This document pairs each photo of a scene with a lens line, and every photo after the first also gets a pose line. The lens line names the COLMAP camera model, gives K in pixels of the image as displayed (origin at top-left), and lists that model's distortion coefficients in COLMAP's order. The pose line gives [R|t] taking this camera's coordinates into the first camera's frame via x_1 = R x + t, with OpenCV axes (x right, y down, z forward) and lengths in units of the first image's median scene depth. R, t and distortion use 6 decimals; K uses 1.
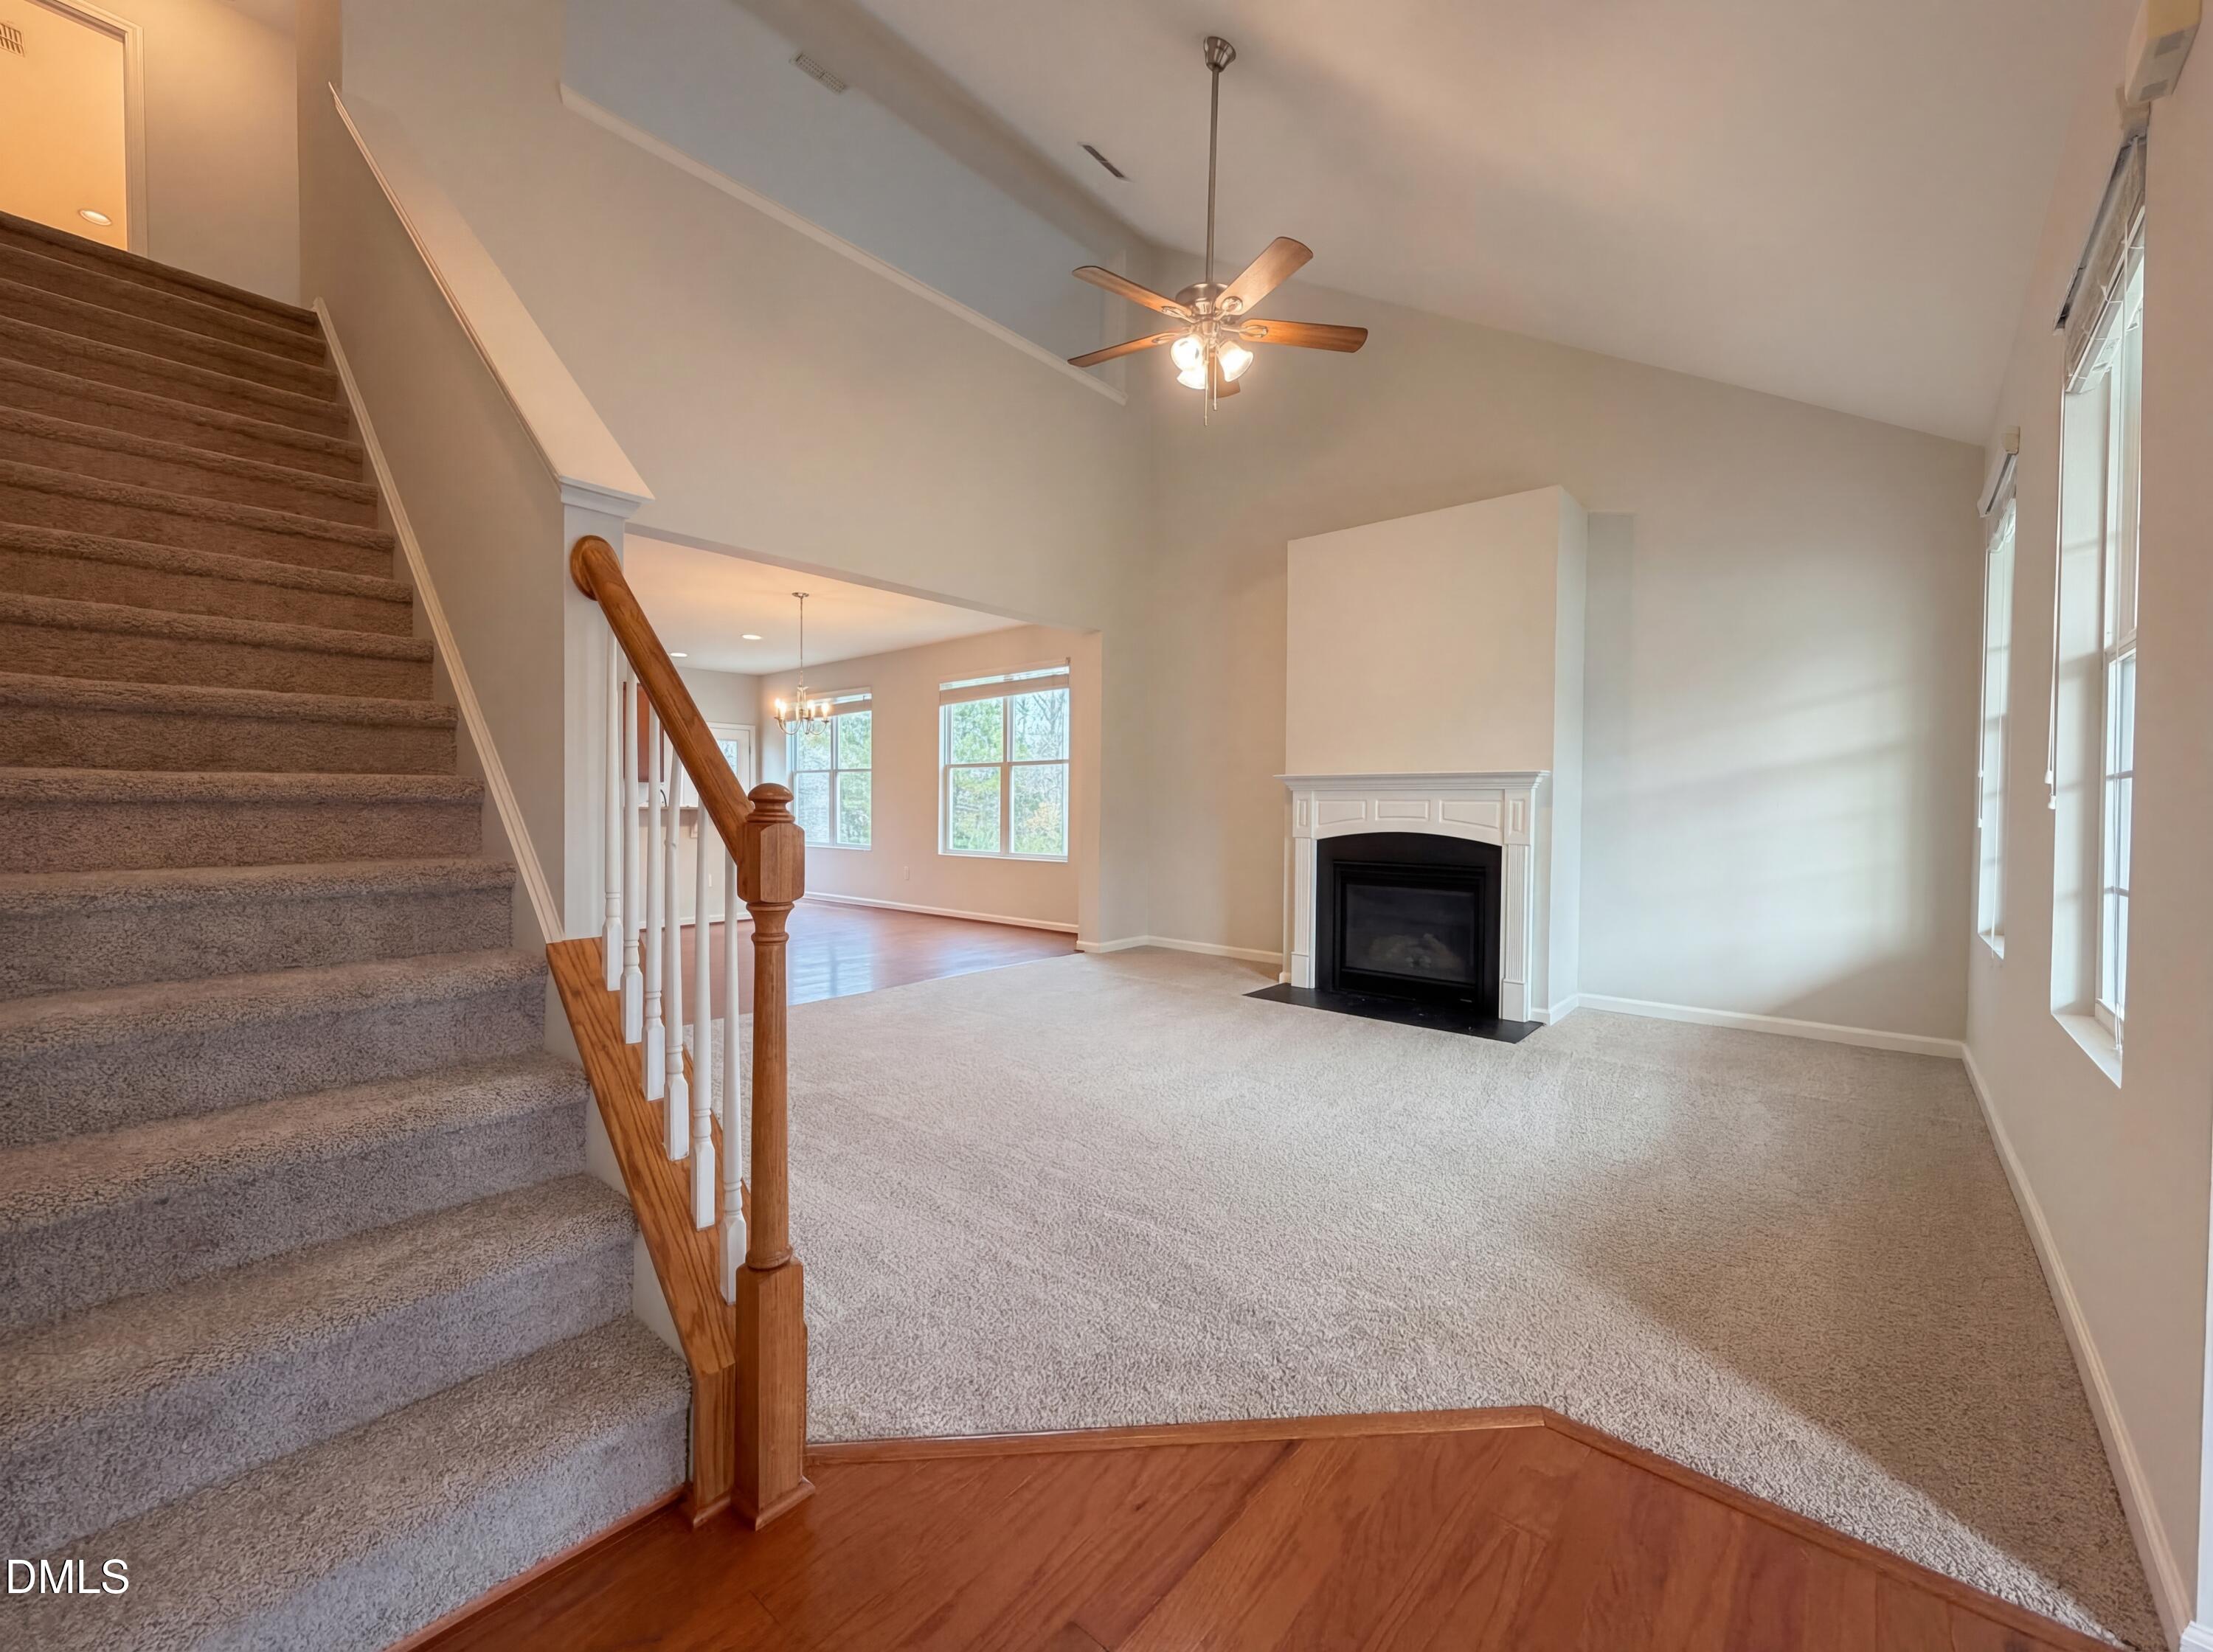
lens RADIAL K [[885.8, 0, 1092.3], [0, 885.8, 833.5], [0, 0, 1]] dist [0.000454, 0.000377]
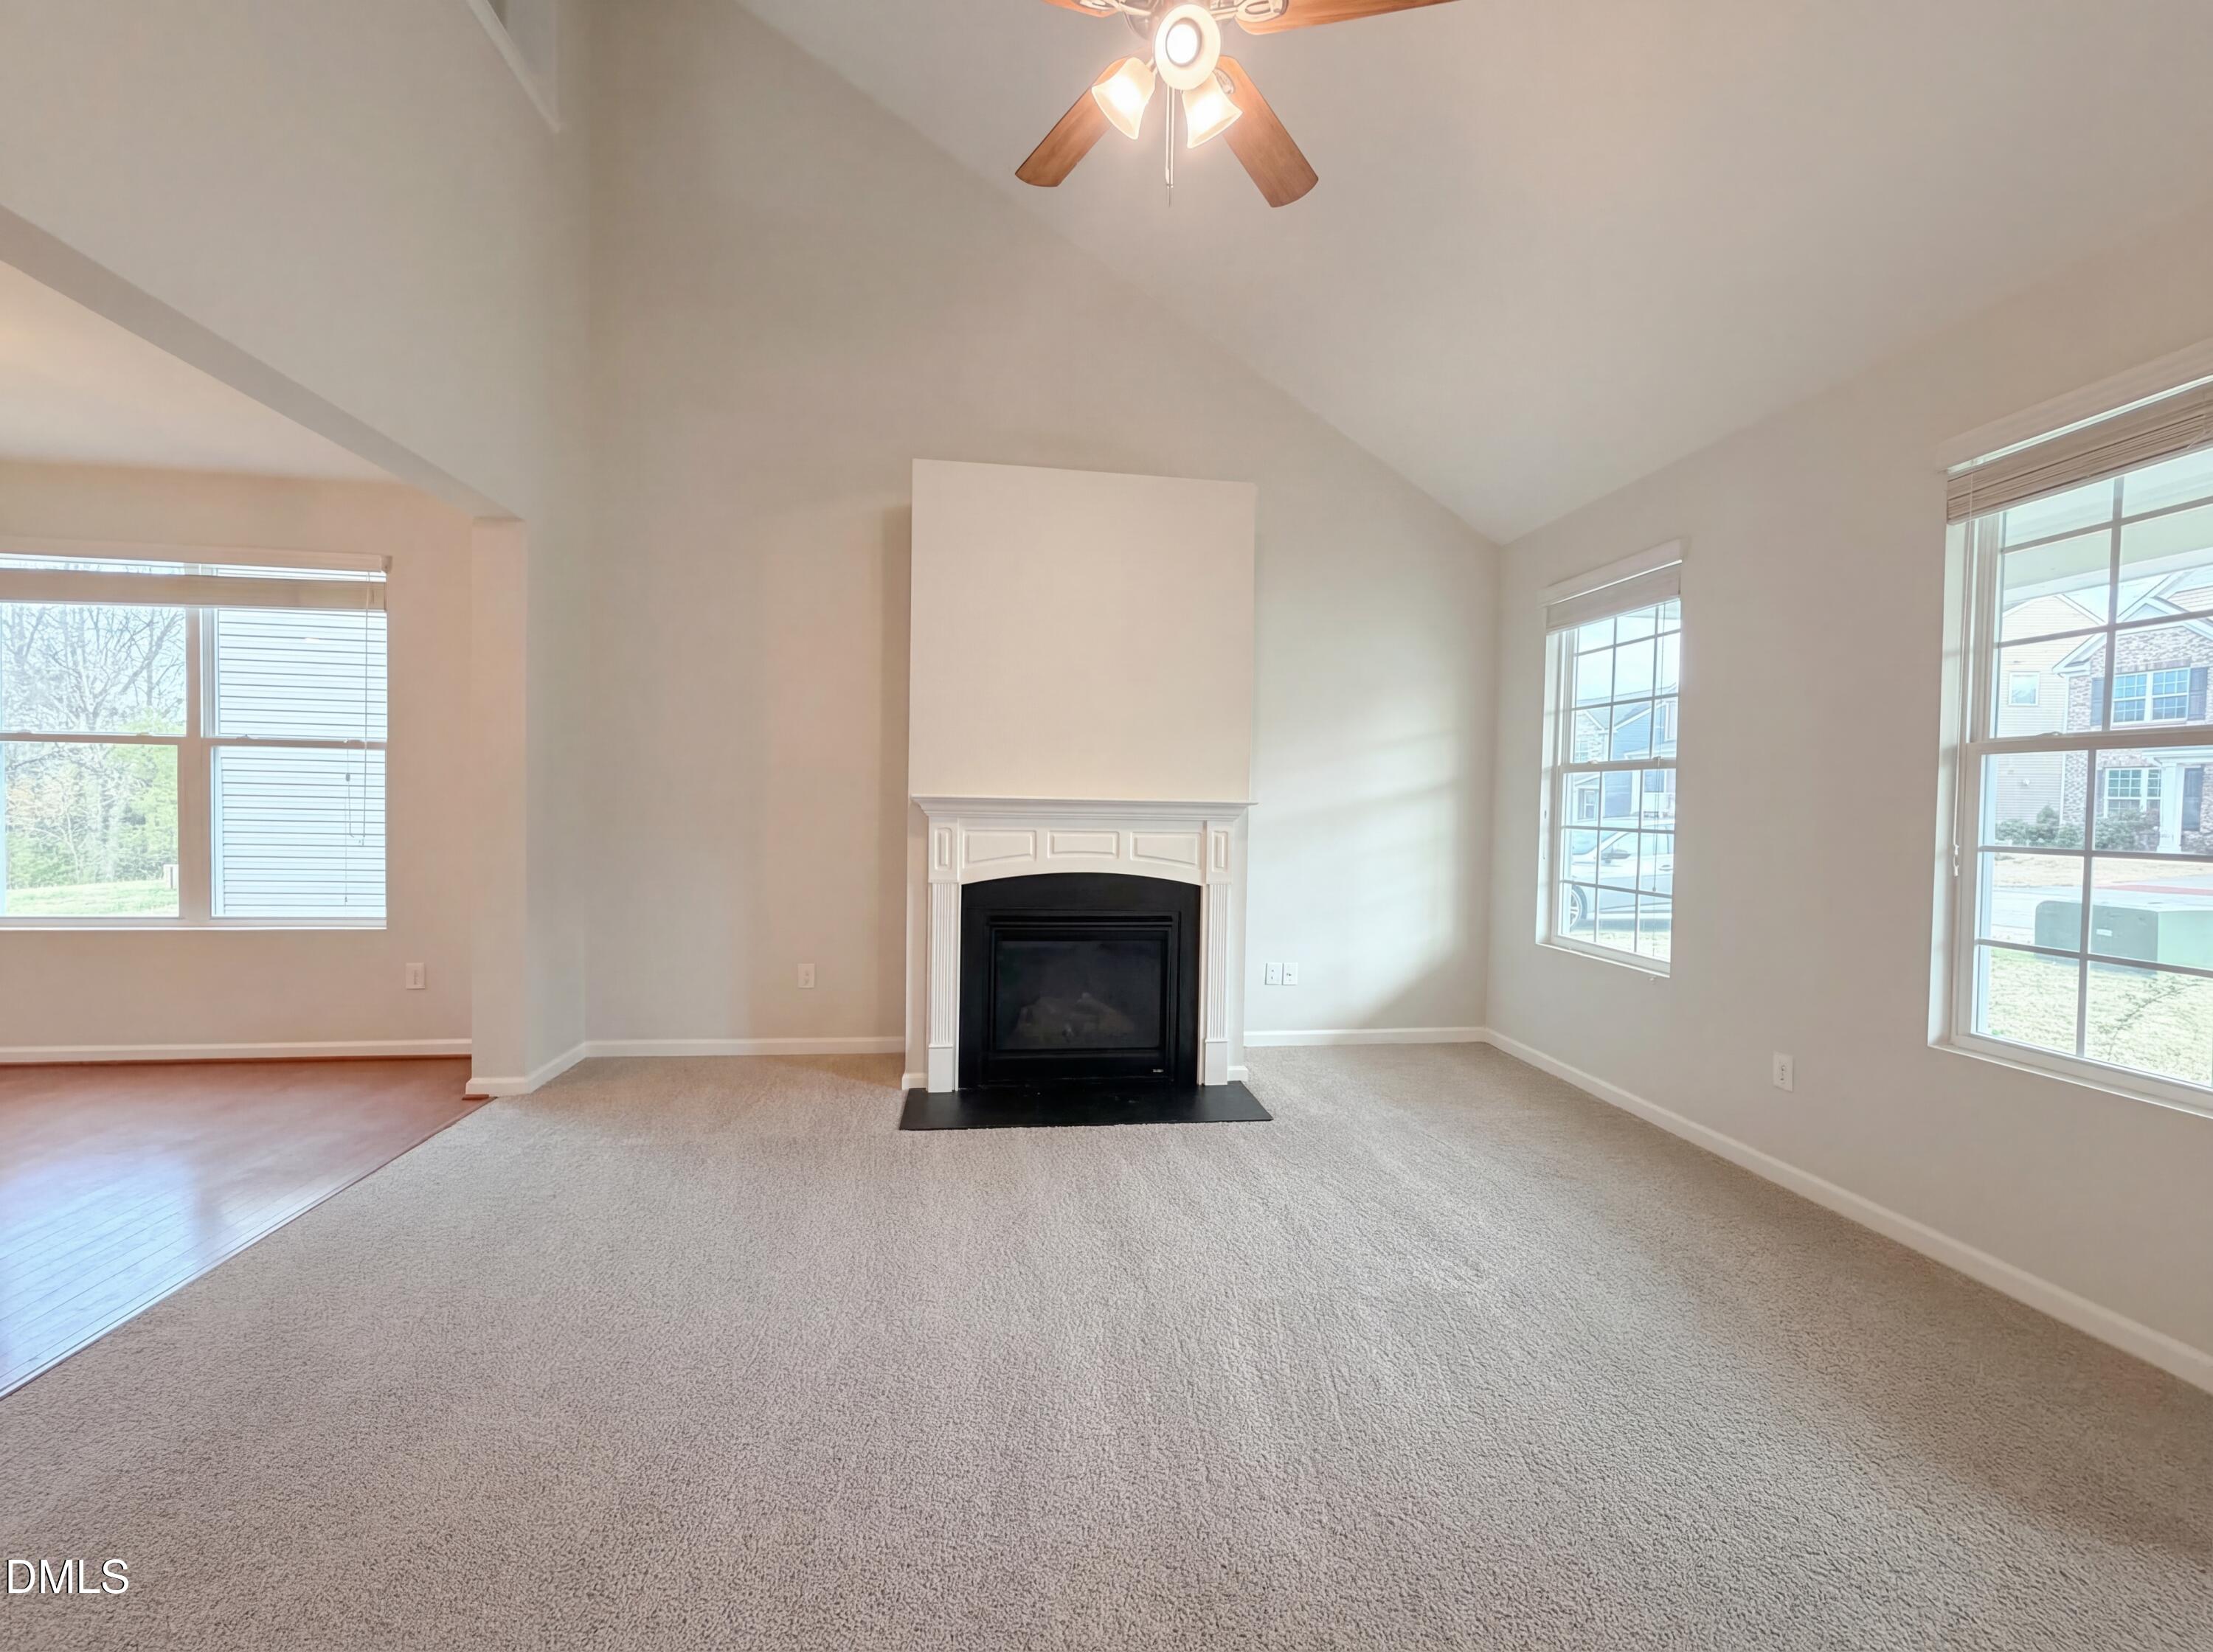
lens RADIAL K [[885.8, 0, 1092.3], [0, 885.8, 833.5], [0, 0, 1]] dist [0.000454, 0.000377]
pose [[0.658658, -0.022450, 0.752108, -0.215974], [0.010394, 0.999731, 0.020739, -0.047881], [-0.752371, -0.005843, 0.658714, 0.433977]]
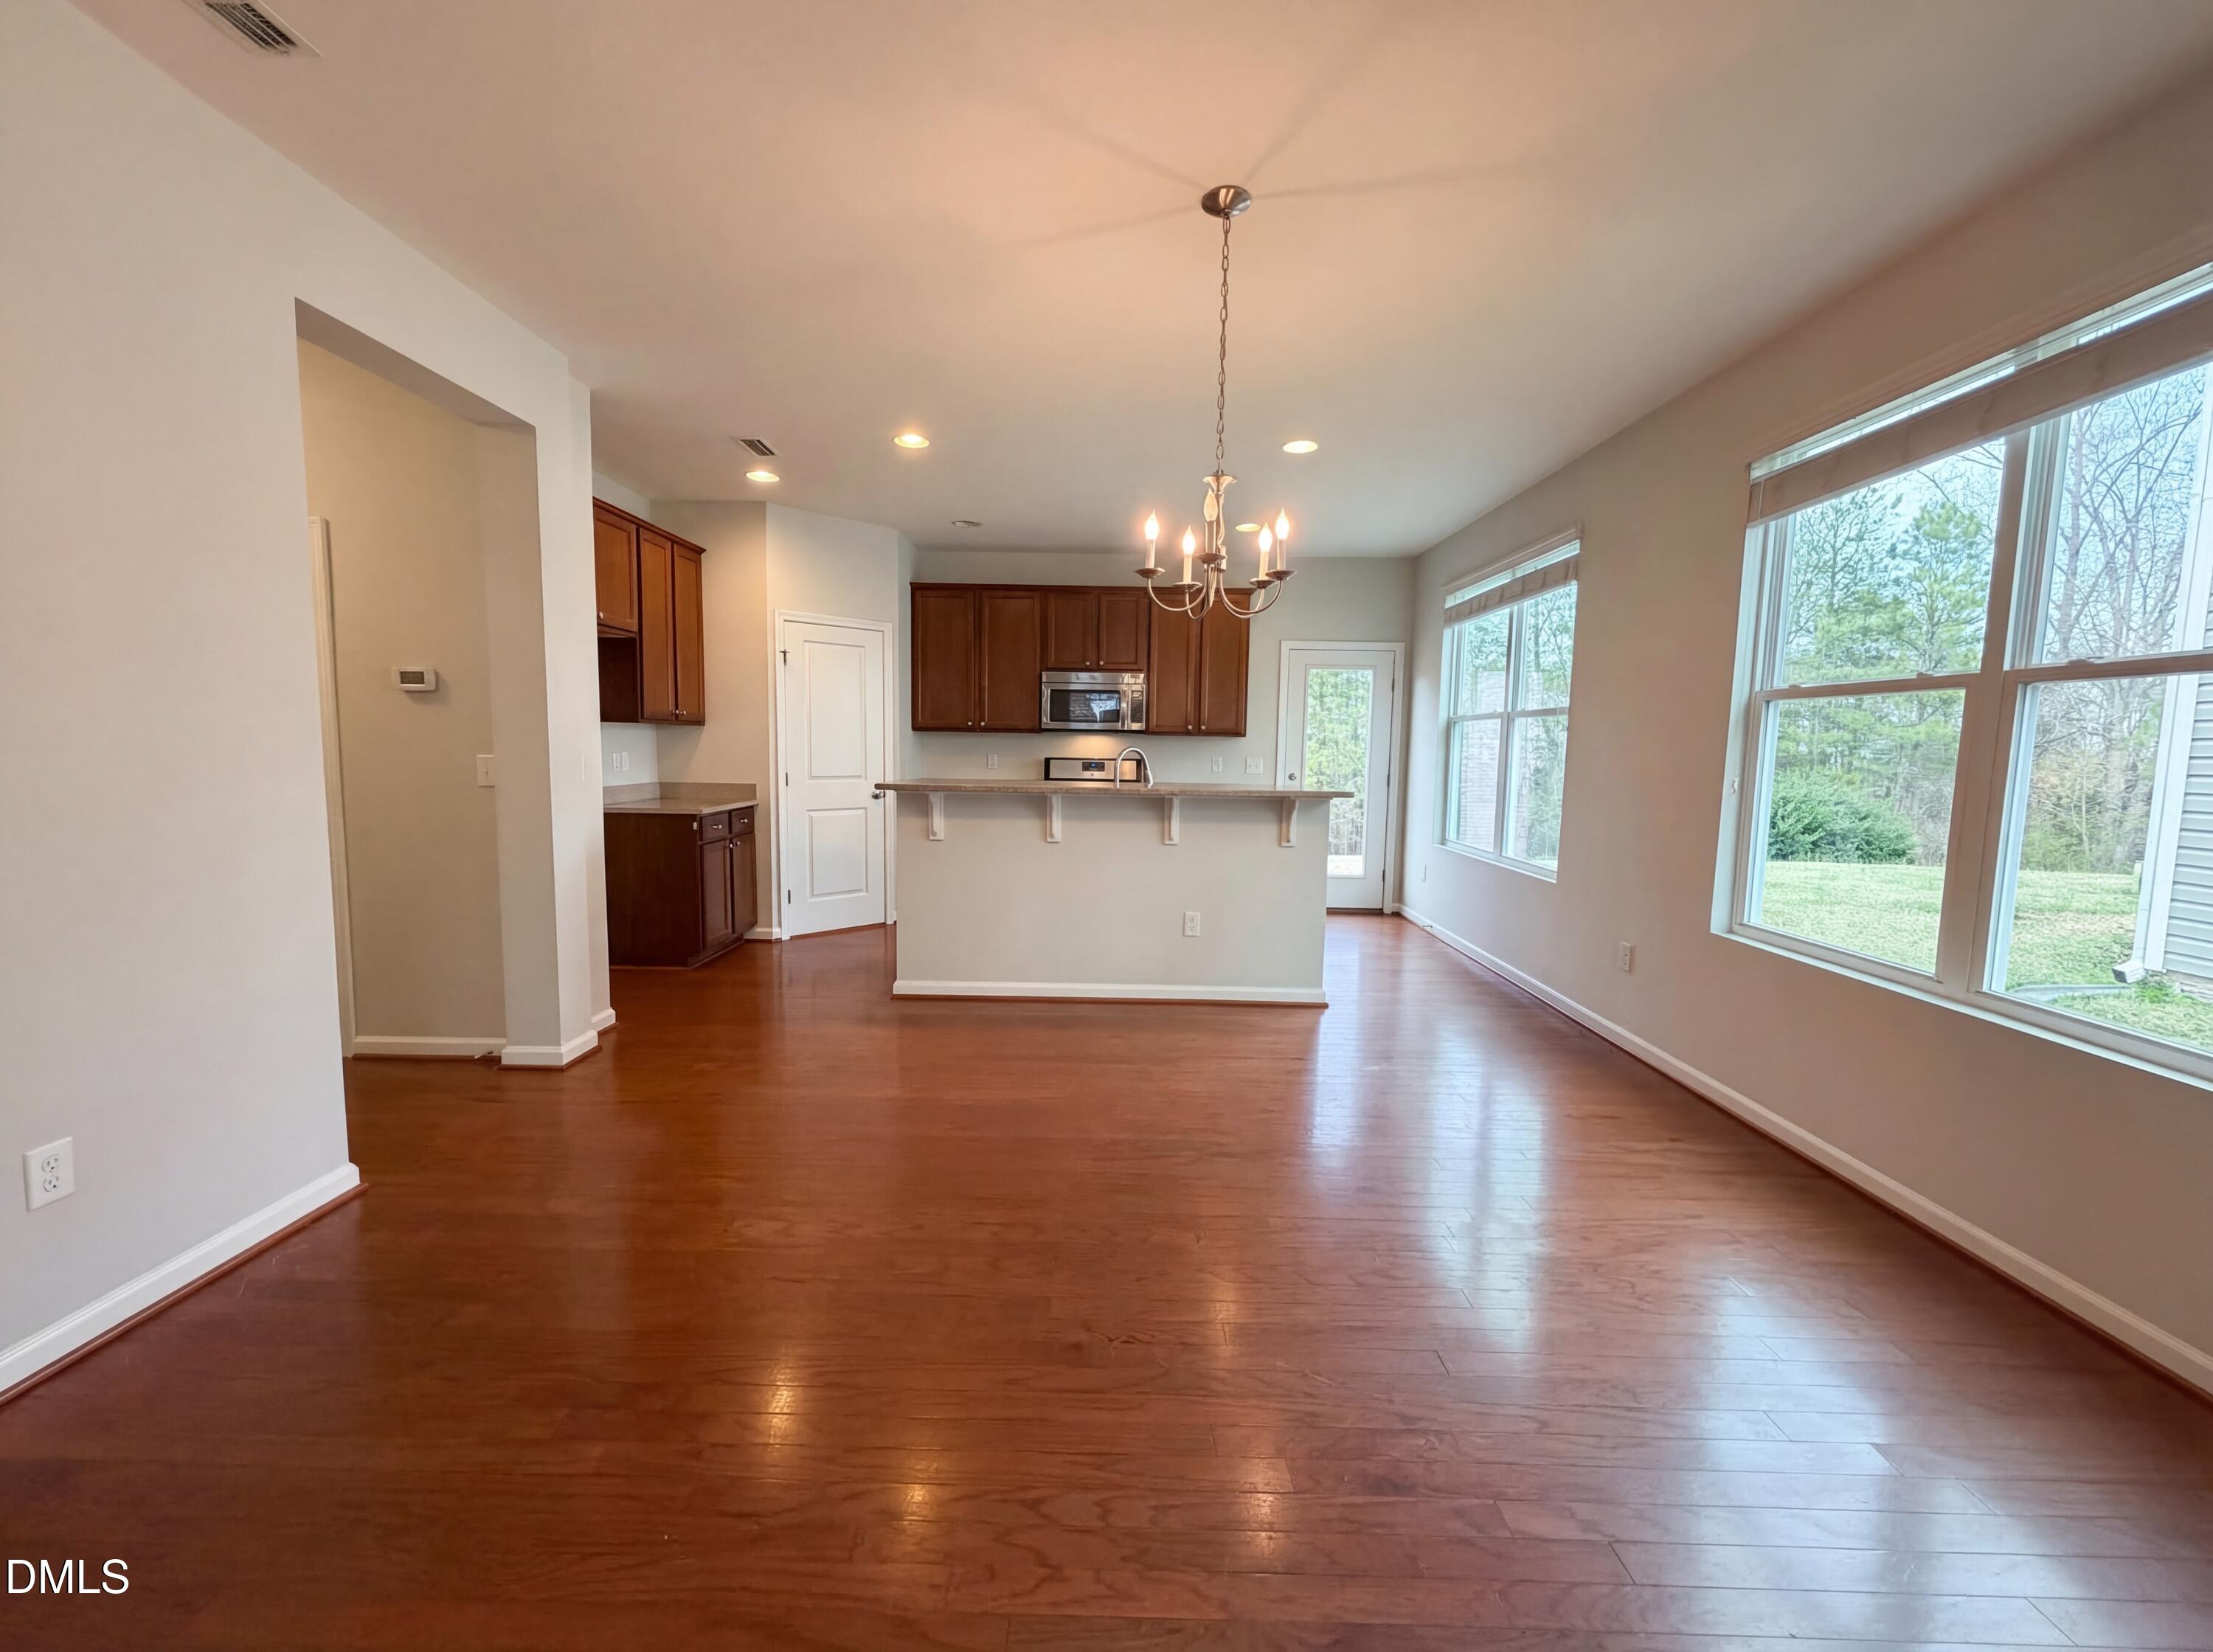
lens RADIAL K [[885.8, 0, 1092.3], [0, 885.8, 833.5], [0, 0, 1]] dist [0.000454, 0.000377]
pose [[0.653832, 0.082014, -0.752182, -0.104984], [-0.038150, 0.996417, 0.075482, -0.060366], [0.755678, -0.020657, 0.654618, 0.907111]]
